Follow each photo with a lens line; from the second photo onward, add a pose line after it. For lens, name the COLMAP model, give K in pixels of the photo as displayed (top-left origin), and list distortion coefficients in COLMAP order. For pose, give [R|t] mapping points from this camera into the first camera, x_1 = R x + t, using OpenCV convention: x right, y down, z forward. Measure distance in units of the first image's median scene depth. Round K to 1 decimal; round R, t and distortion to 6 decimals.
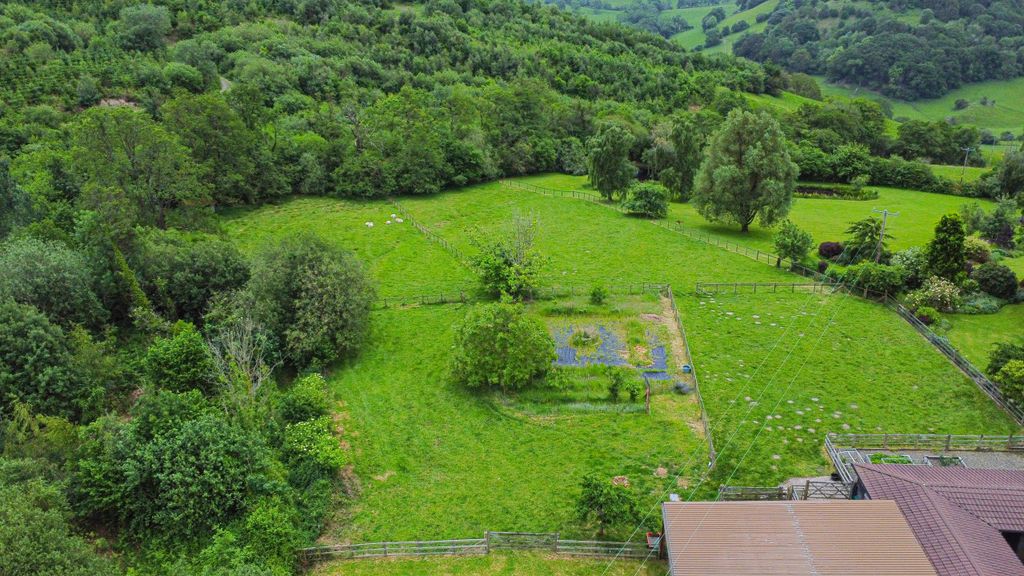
lens RADIAL K [[772.1, 0, 502.8], [0, 772.1, 284.1], [0, 0, 1]] dist [0.009258, -0.012215]
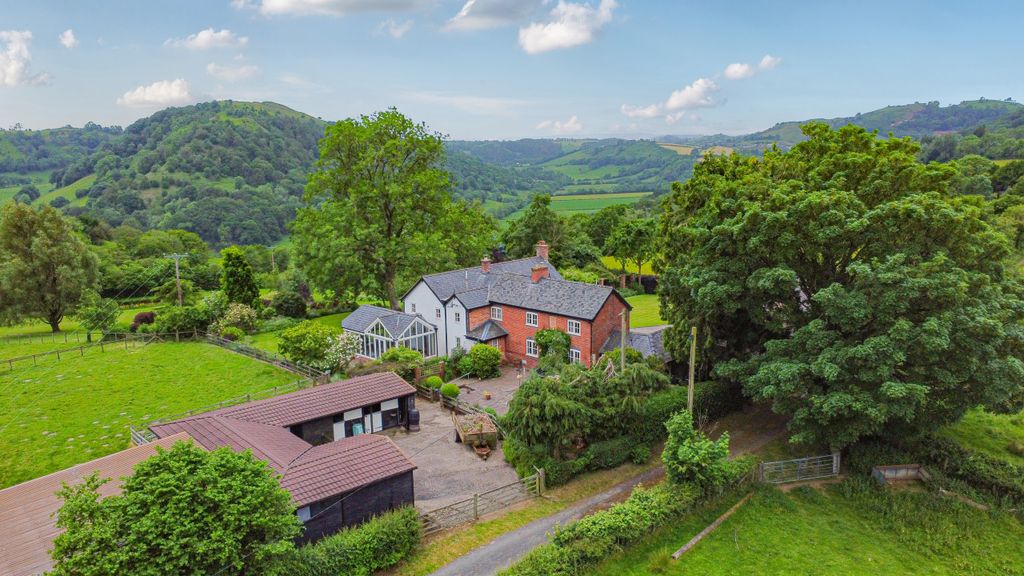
lens RADIAL K [[772.1, 0, 504.8], [0, 772.1, 286.0], [0, 0, 1]] dist [0.009258, -0.012215]
pose [[0.696169, -0.132901, 0.705469, 0.020338], [0.281978, 0.954354, -0.098473, 0.056988], [-0.660180, 0.267481, 0.701867, -0.005014]]
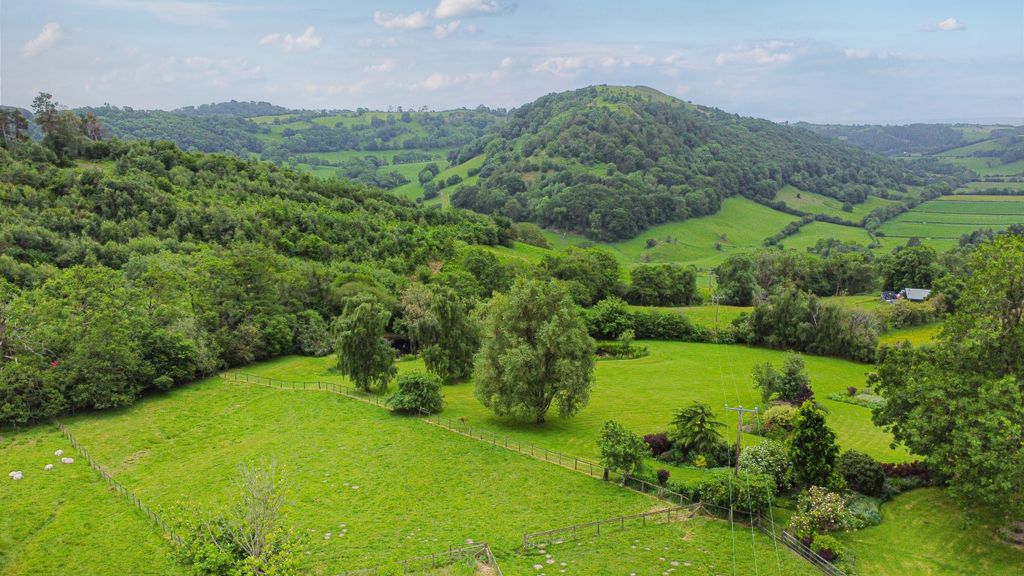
lens RADIAL K [[772.1, 0, 503.4], [0, 772.1, 284.8], [0, 0, 1]] dist [0.009258, -0.012215]
pose [[0.938431, -0.060054, 0.340206, 0.002664], [0.122591, 0.978575, -0.165416, -0.037853], [-0.322983, 0.196937, 0.925688, 0.106143]]
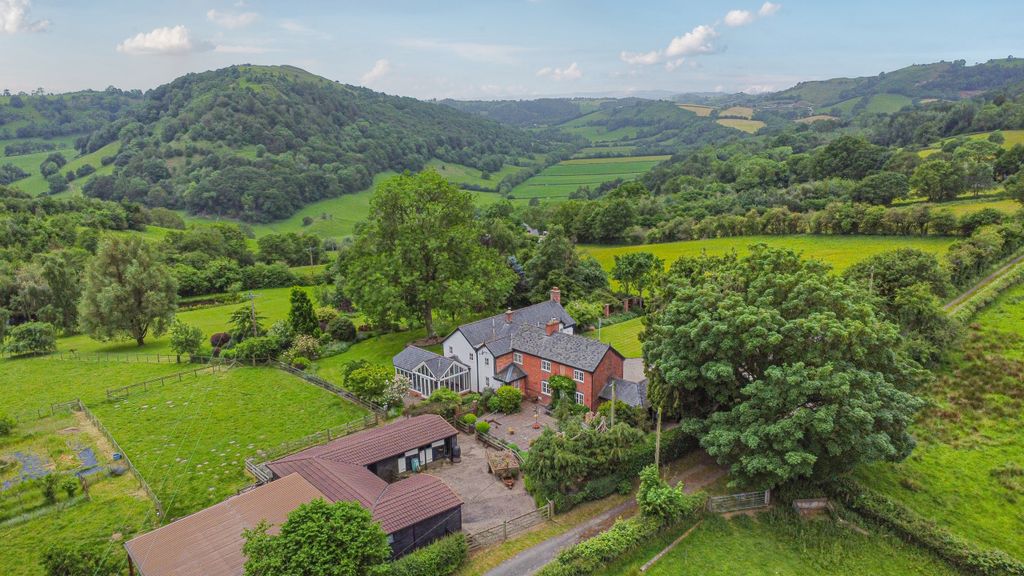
lens RADIAL K [[772.1, 0, 505.2], [0, 772.1, 285.3], [0, 0, 1]] dist [0.009258, -0.012215]
pose [[0.711211, -0.168360, 0.682520, -0.022459], [0.279592, 0.958548, -0.054895, 0.024860], [-0.644987, 0.229869, 0.728802, -0.062039]]
